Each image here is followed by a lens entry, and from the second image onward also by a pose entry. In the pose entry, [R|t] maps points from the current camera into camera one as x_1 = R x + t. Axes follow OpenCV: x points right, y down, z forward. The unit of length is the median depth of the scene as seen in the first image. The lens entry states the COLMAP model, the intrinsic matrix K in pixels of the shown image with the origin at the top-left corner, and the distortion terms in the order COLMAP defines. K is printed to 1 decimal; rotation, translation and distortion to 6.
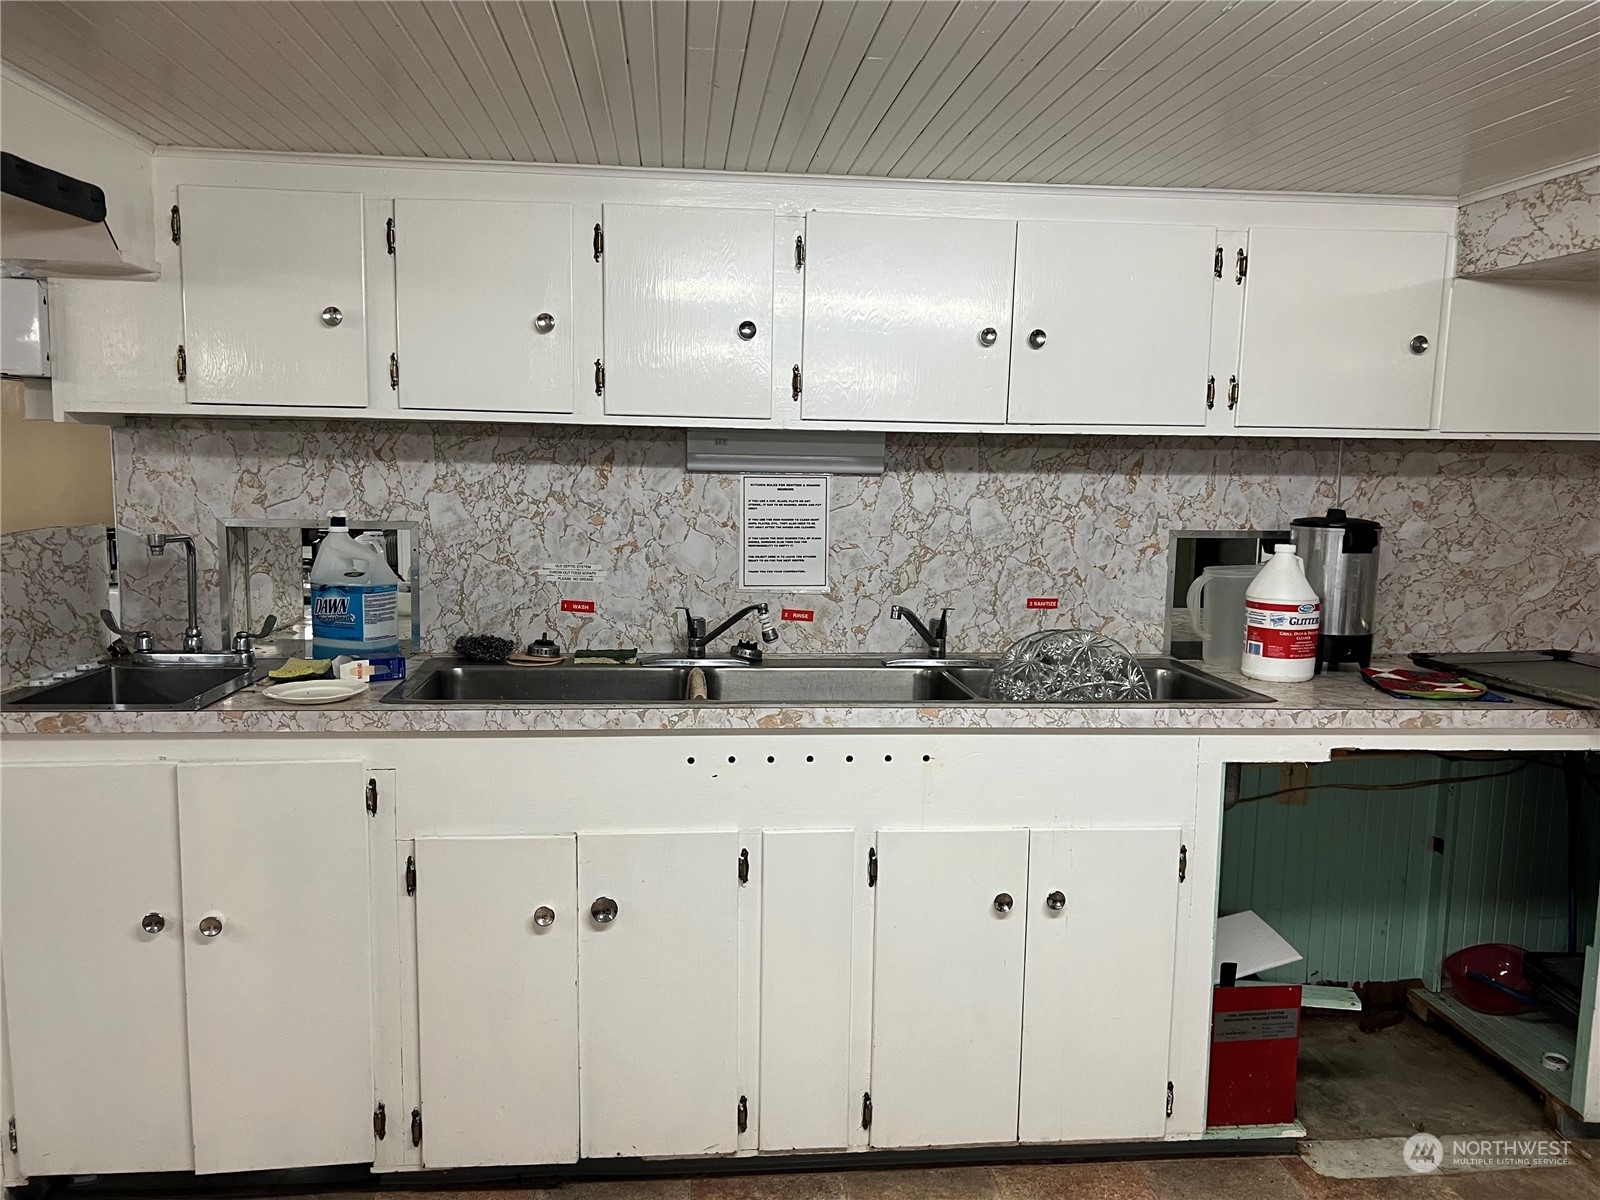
lens RADIAL K [[1146.7, 0, 800.0], [0, 1146.7, 600.0], [0, 0, 1]] dist [0.062723, -0.086666]
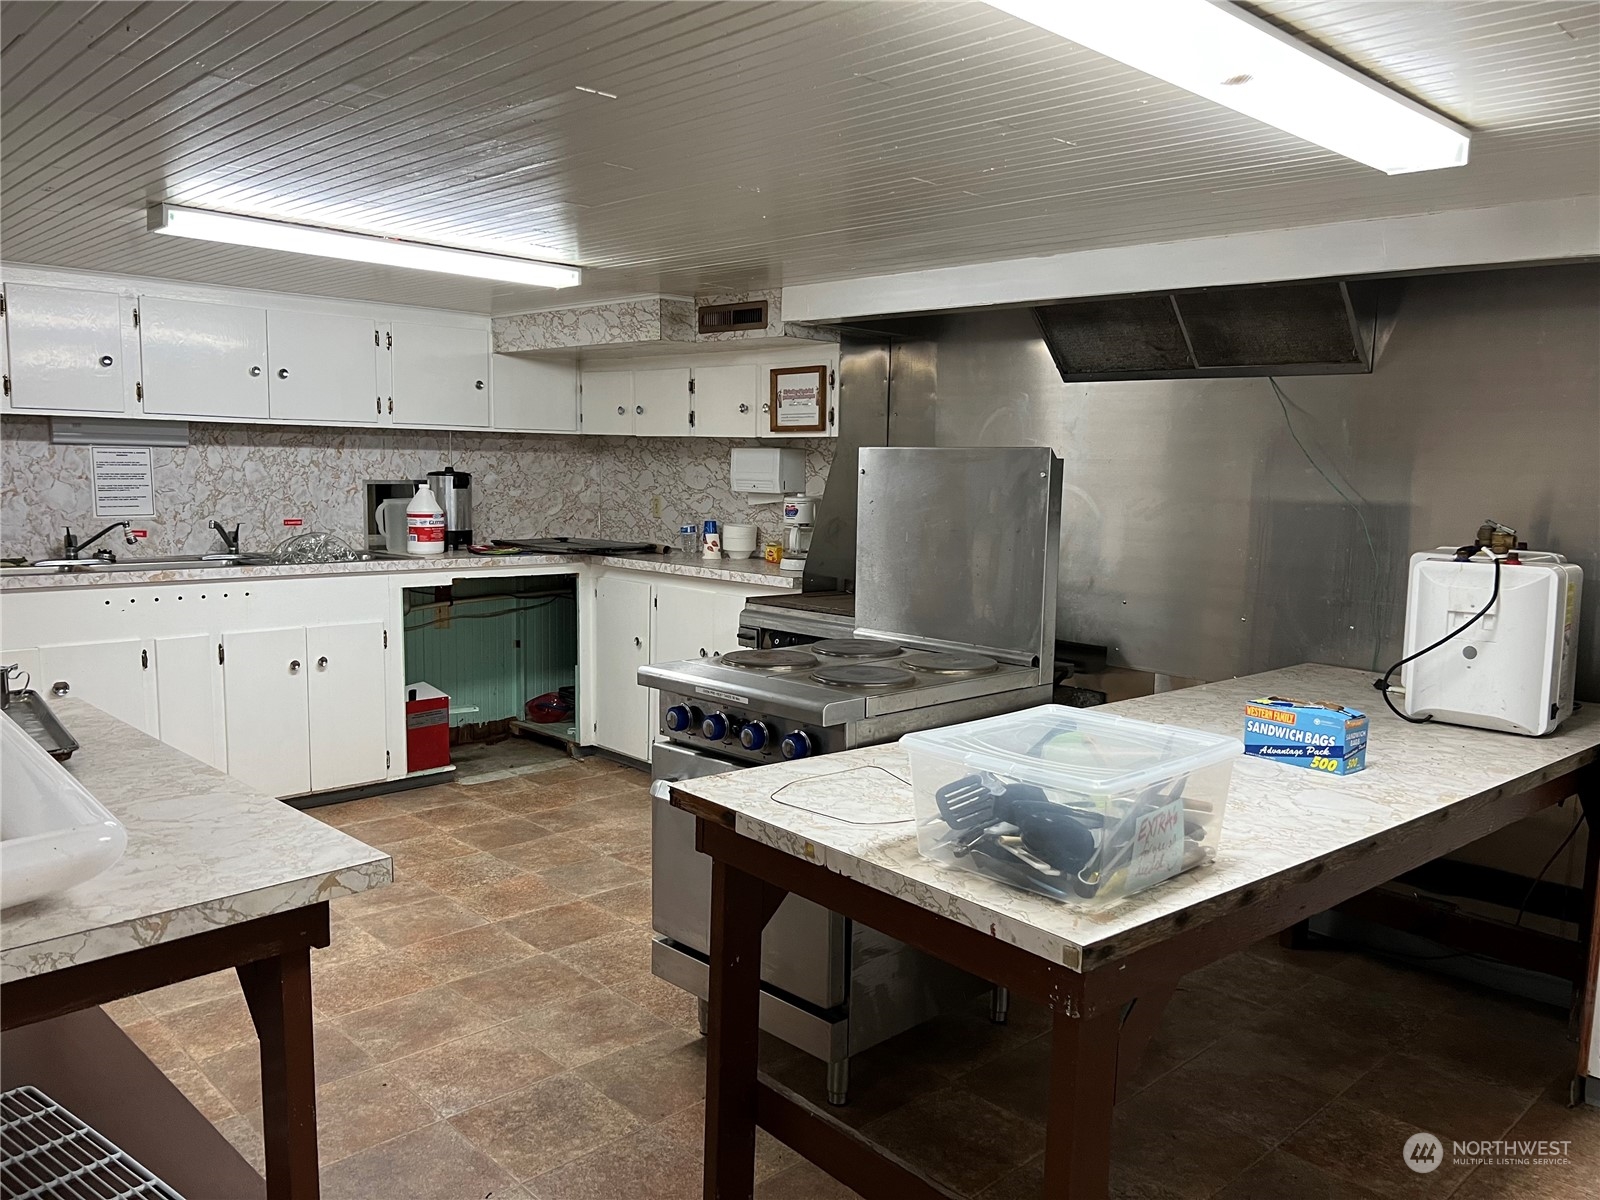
lens RADIAL K [[1186.0, 0, 800.0], [0, 1186.0, 600.0], [0, 0, 1]] dist [0.032263, -0.009854]
pose [[0.778773, -0.075715, 0.622720, -0.337184], [0.075830, 0.996772, 0.026363, 0.135960], [-0.622706, 0.026690, 0.782001, -0.920241]]
